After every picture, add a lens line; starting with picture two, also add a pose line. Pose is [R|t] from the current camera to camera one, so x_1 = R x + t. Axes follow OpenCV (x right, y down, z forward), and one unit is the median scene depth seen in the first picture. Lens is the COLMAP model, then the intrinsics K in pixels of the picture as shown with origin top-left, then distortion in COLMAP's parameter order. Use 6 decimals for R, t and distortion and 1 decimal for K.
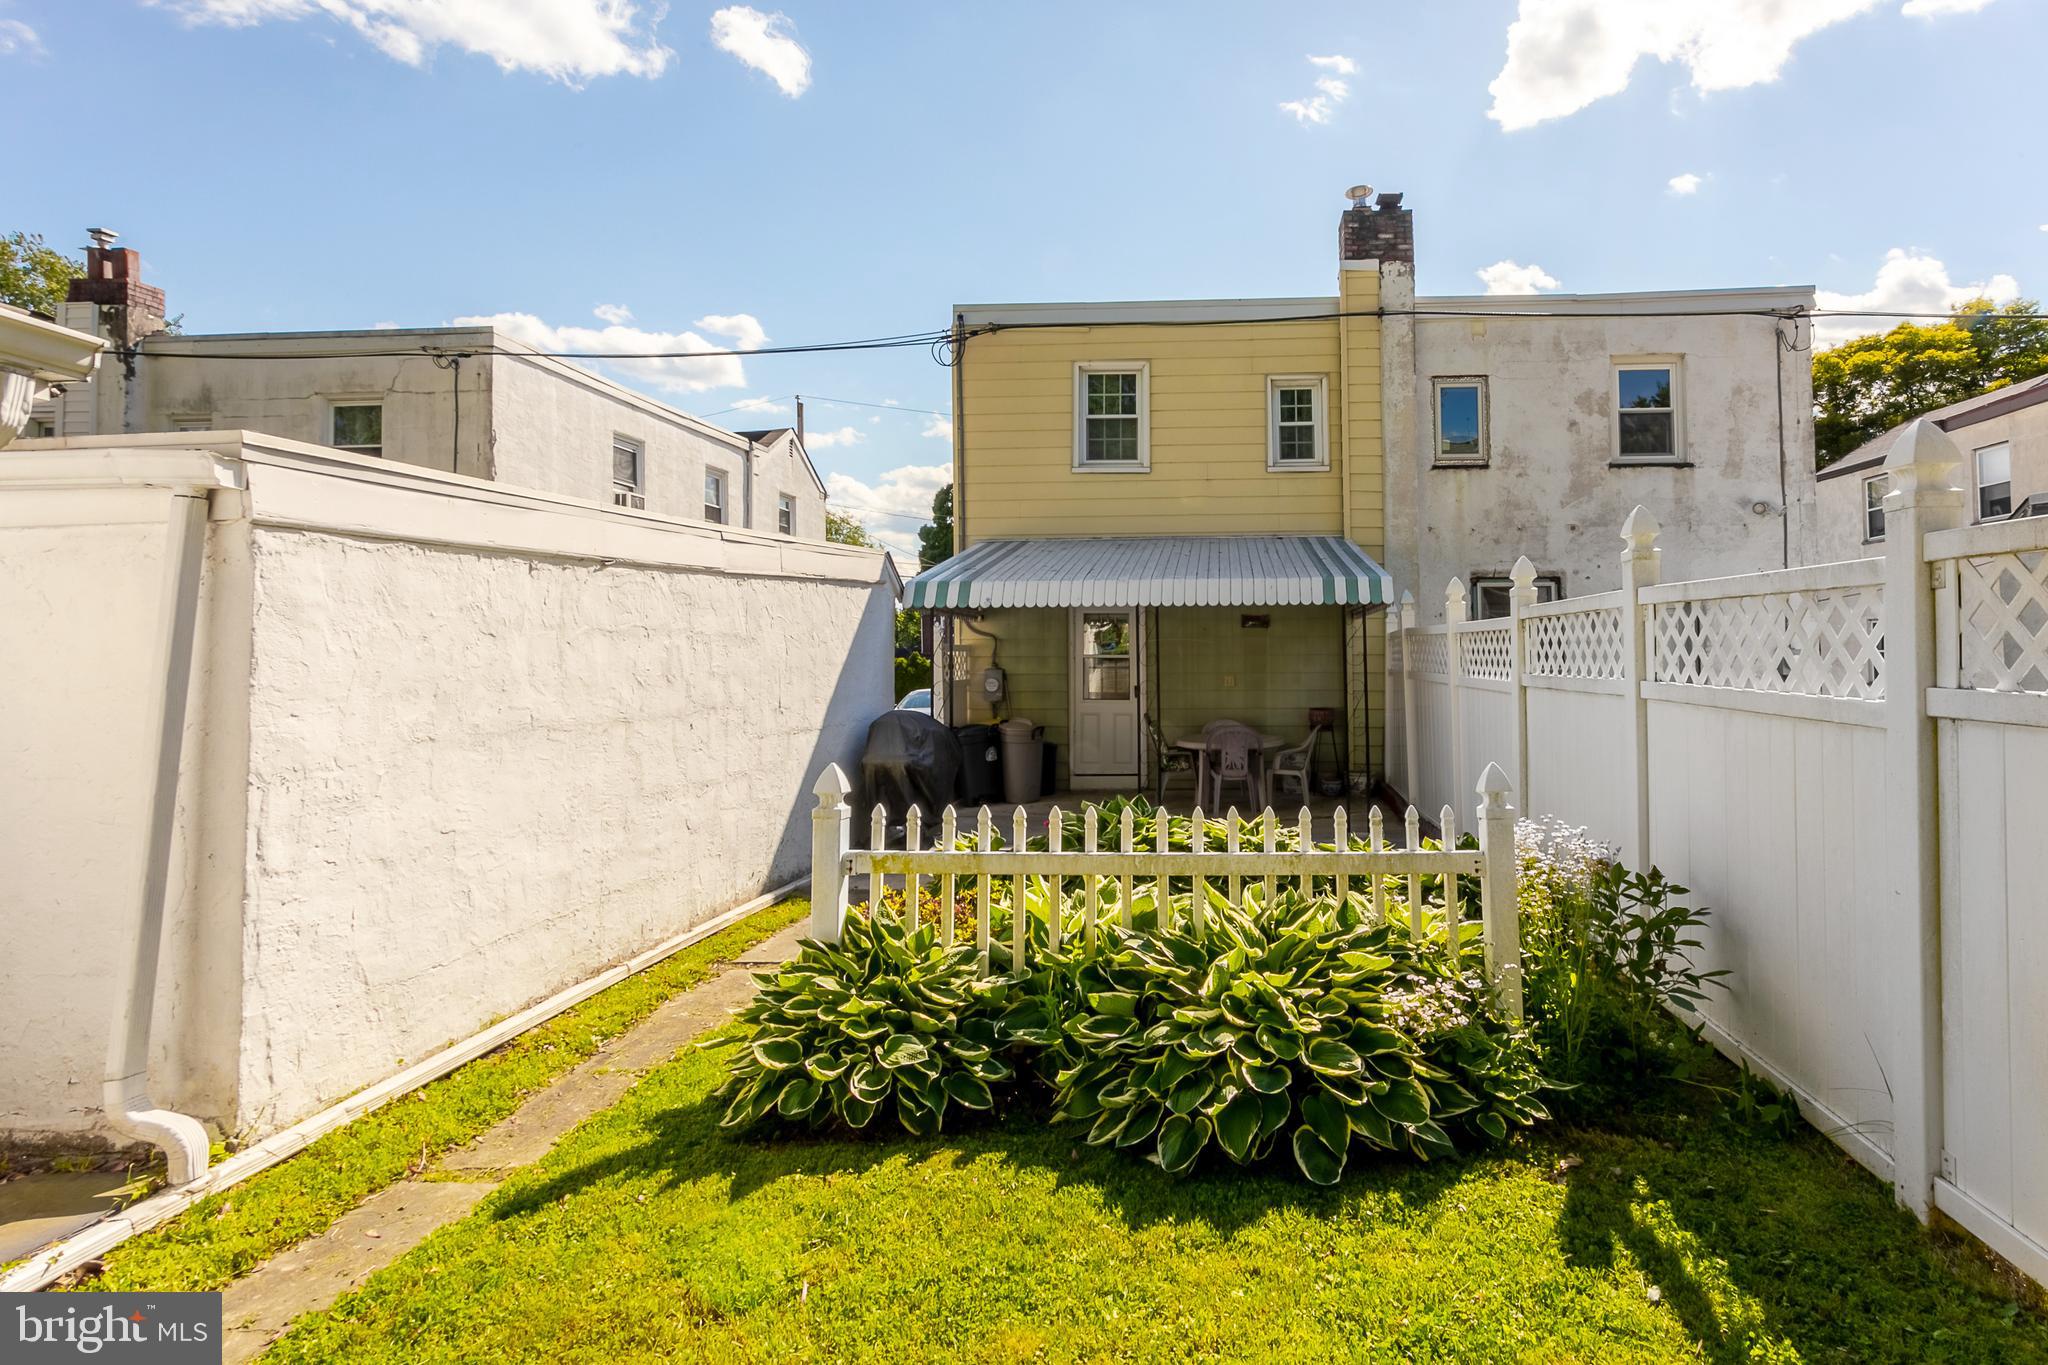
lens RADIAL K [[1060.7, 0, 1122.7], [0, 1060.7, 623.0], [0, 0, 1]] dist [0.001598, 0.001315]
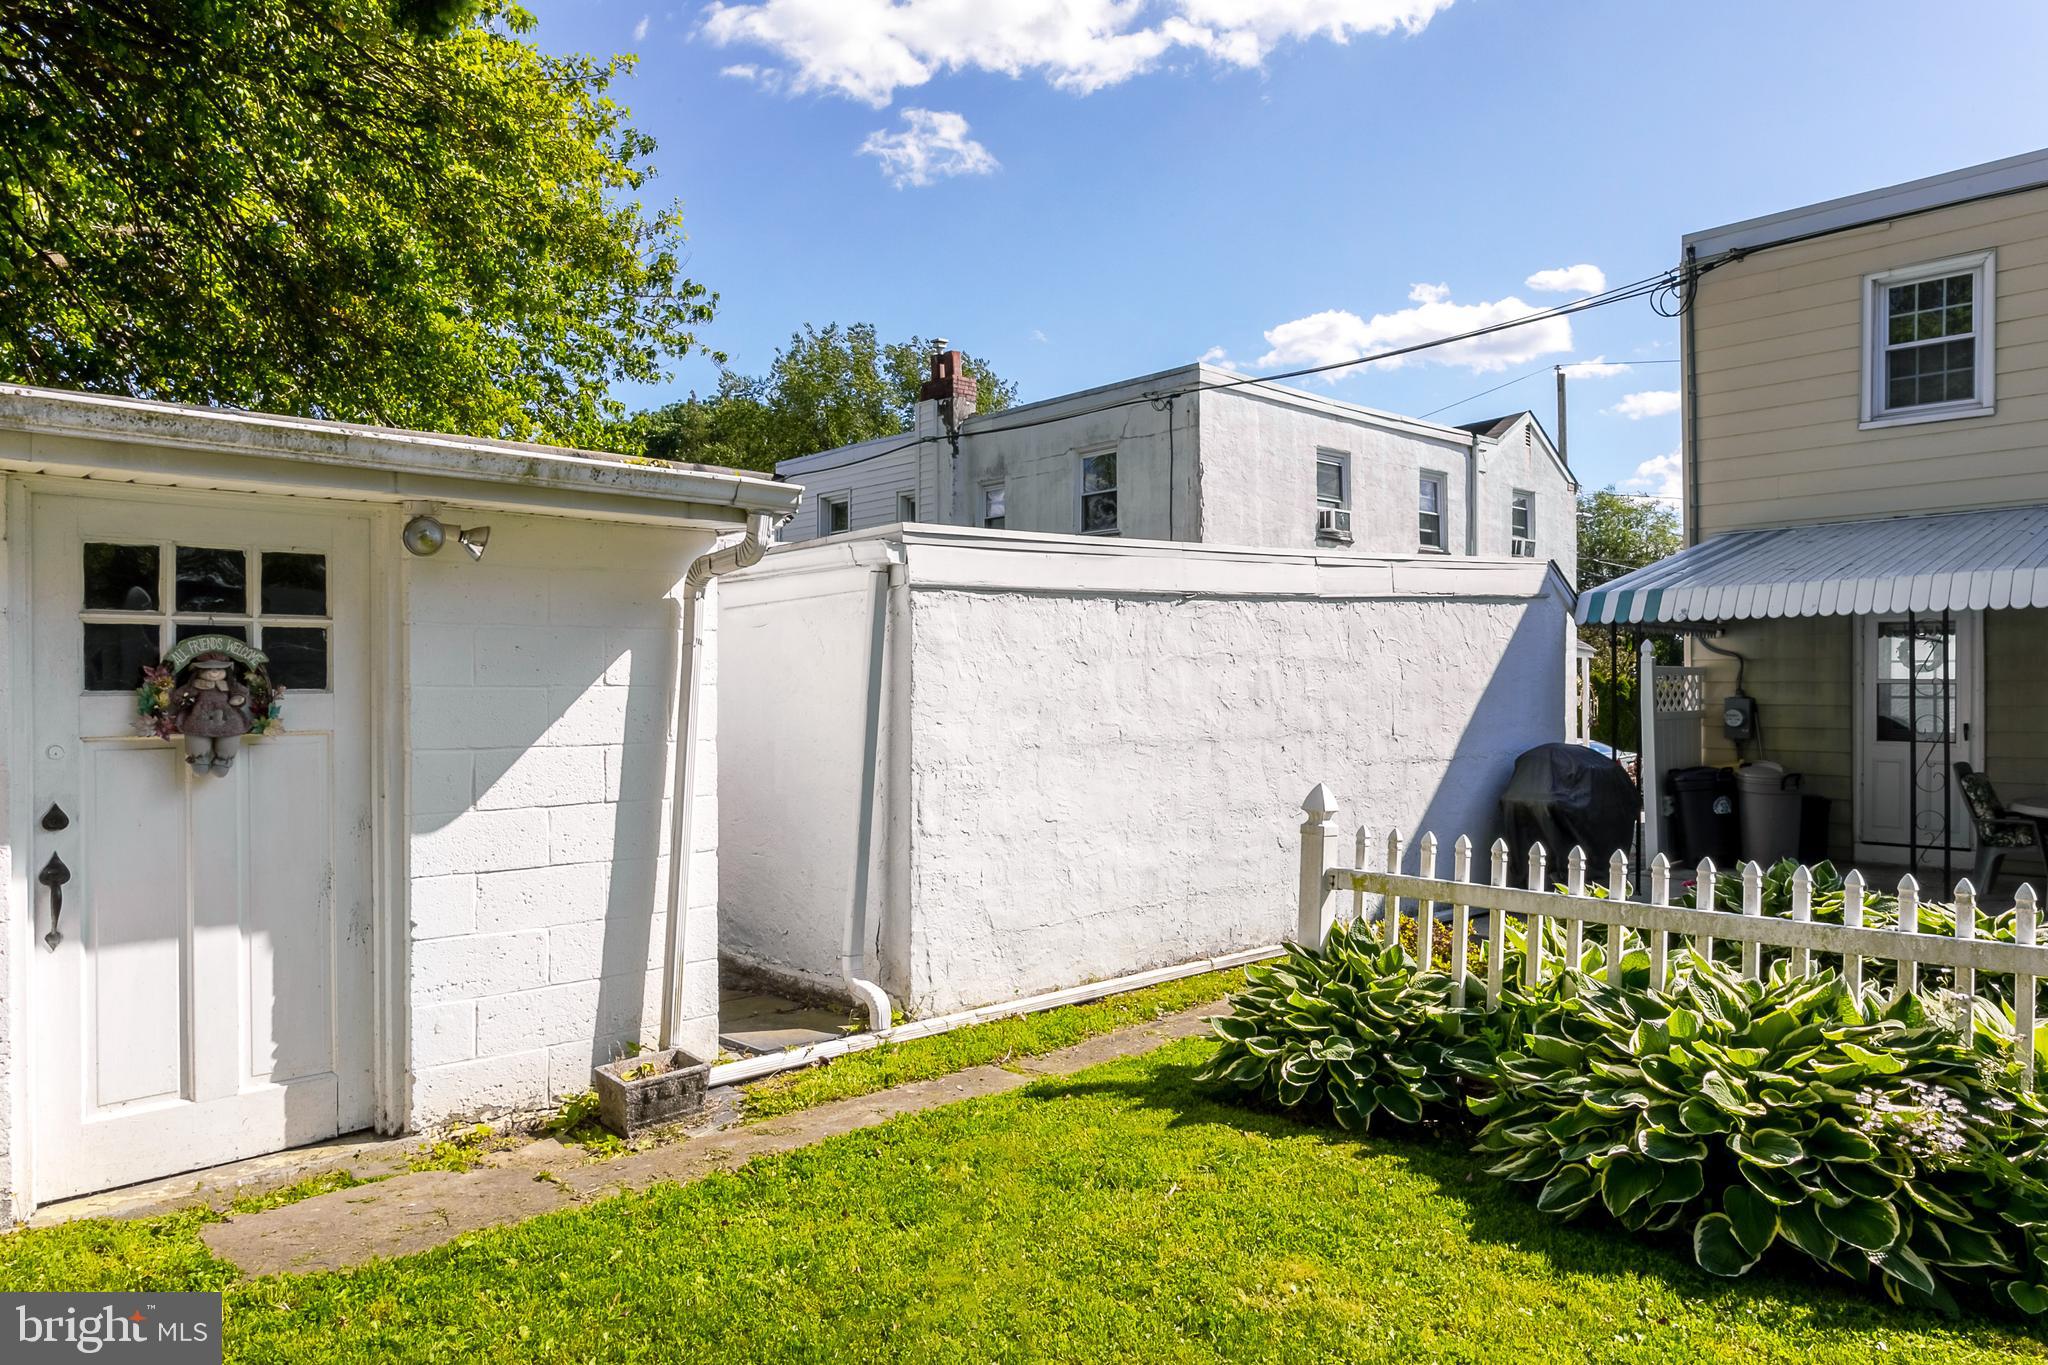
lens RADIAL K [[1301.8, 0, 1024.0], [0, 1301.8, 682.5], [0, 0, 1]] dist [-0.000316, 0.000968]
pose [[0.728717, 0.001267, -0.684814, 0.355005], [0.020890, 0.999492, 0.024079, -0.003774], [0.684496, -0.031852, 0.728320, -0.122756]]
